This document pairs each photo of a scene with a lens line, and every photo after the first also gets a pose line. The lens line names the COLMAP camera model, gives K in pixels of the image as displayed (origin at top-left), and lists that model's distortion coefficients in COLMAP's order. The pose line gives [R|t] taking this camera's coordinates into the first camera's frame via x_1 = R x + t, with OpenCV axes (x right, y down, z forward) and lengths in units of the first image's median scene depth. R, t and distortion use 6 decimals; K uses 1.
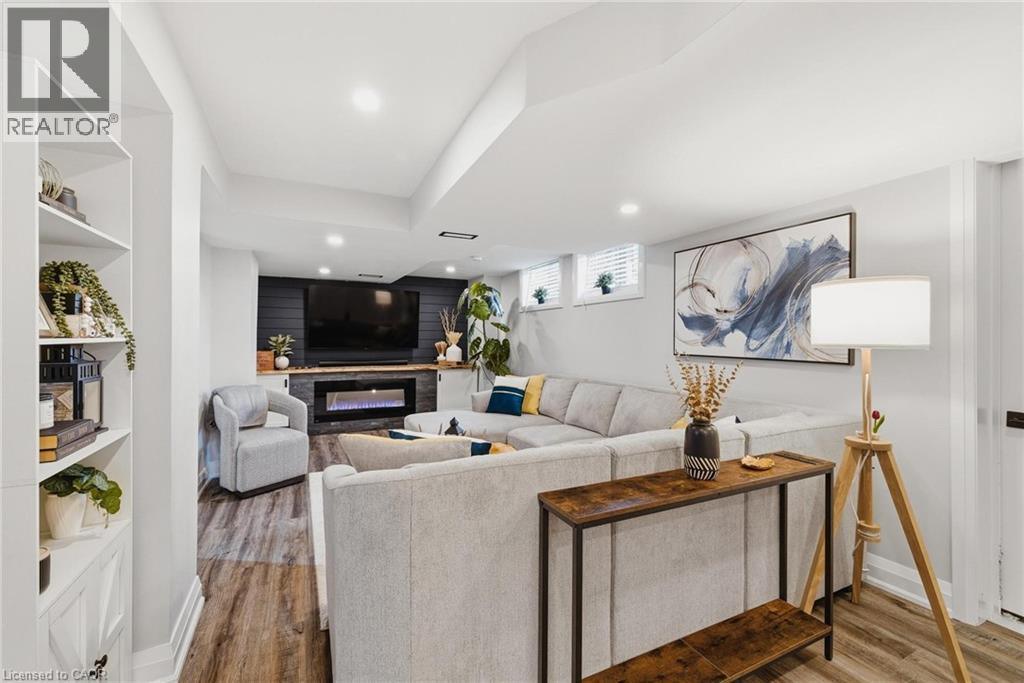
lens RADIAL K [[430.5, 0, 520.1], [0, 430.5, 339.9], [0, 0, 1]] dist [0.006815, 0.000113]
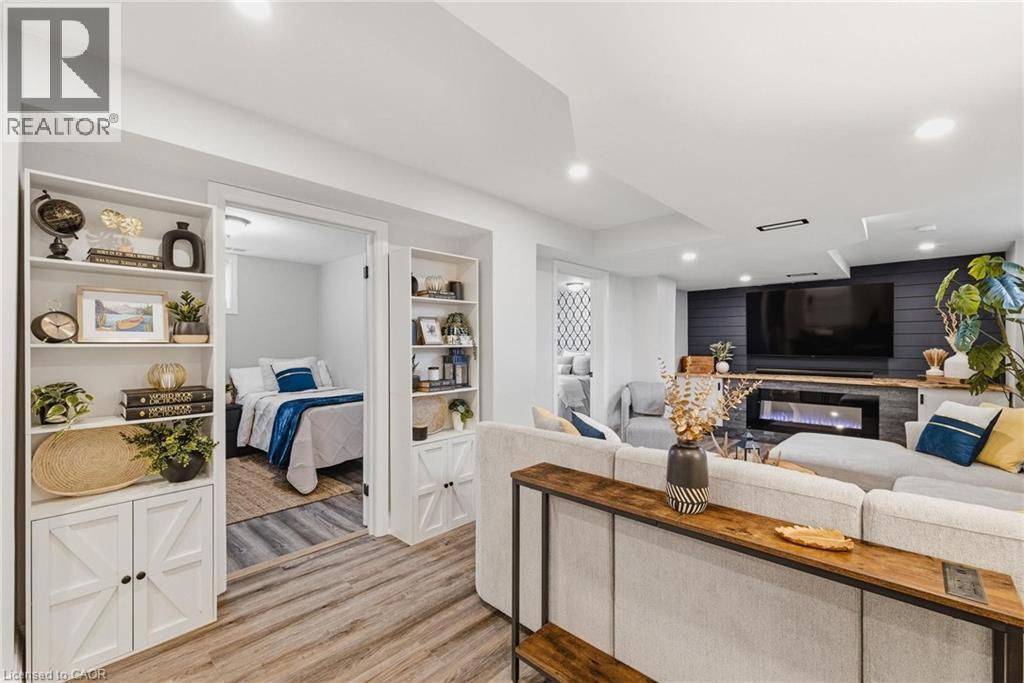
lens RADIAL K [[430.5, 0, 491.7], [0, 430.5, 344.9], [0, 0, 1]] dist [0.006815, 0.000113]
pose [[0.326284, -0.004756, -0.945260, 0.301098], [-0.000492, 0.999986, -0.005202, 0.001604], [0.945272, 0.002163, 0.326277, 0.103140]]
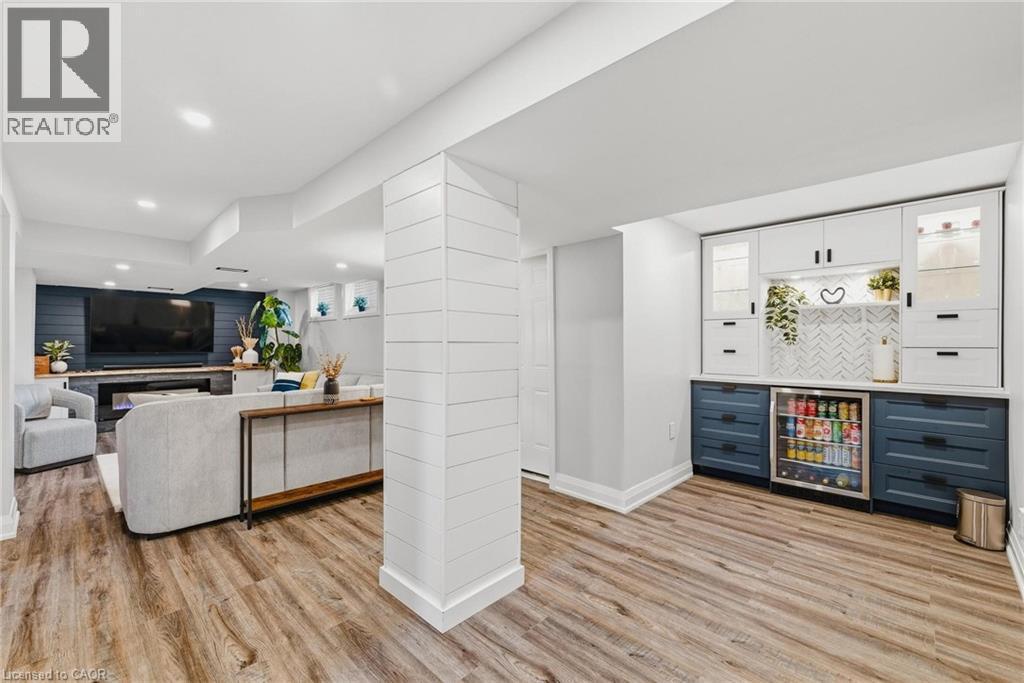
lens RADIAL K [[430.5, 0, 512.7], [0, 430.5, 344.8], [0, 0, 1]] dist [0.006815, 0.000113]
pose [[0.945020, -0.005402, 0.326967, 0.160894], [0.005629, 0.999984, 0.000252, 0.004379], [-0.326963, 0.001602, 0.945036, -0.391583]]
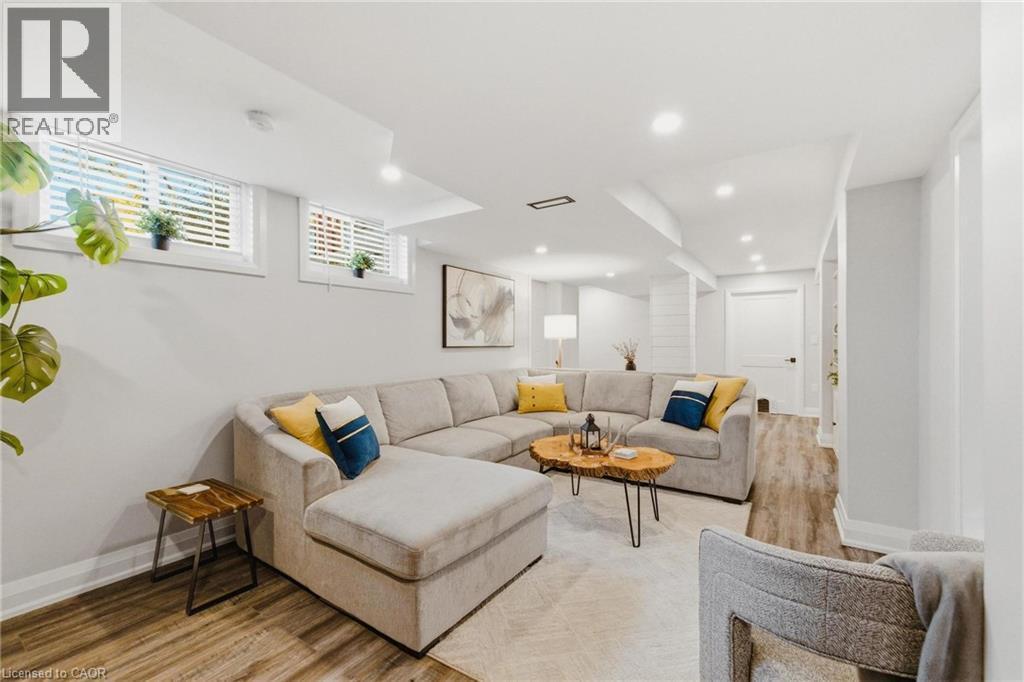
lens RADIAL K [[430.5, 0, 504.9], [0, 430.5, 346.6], [0, 0, 1]] dist [0.006815, 0.000113]
pose [[-0.487297, -0.012466, 0.873147, -0.501292], [0.007534, 0.999801, 0.018478, 0.006052], [-0.873204, 0.015583, -0.487106, 0.914656]]
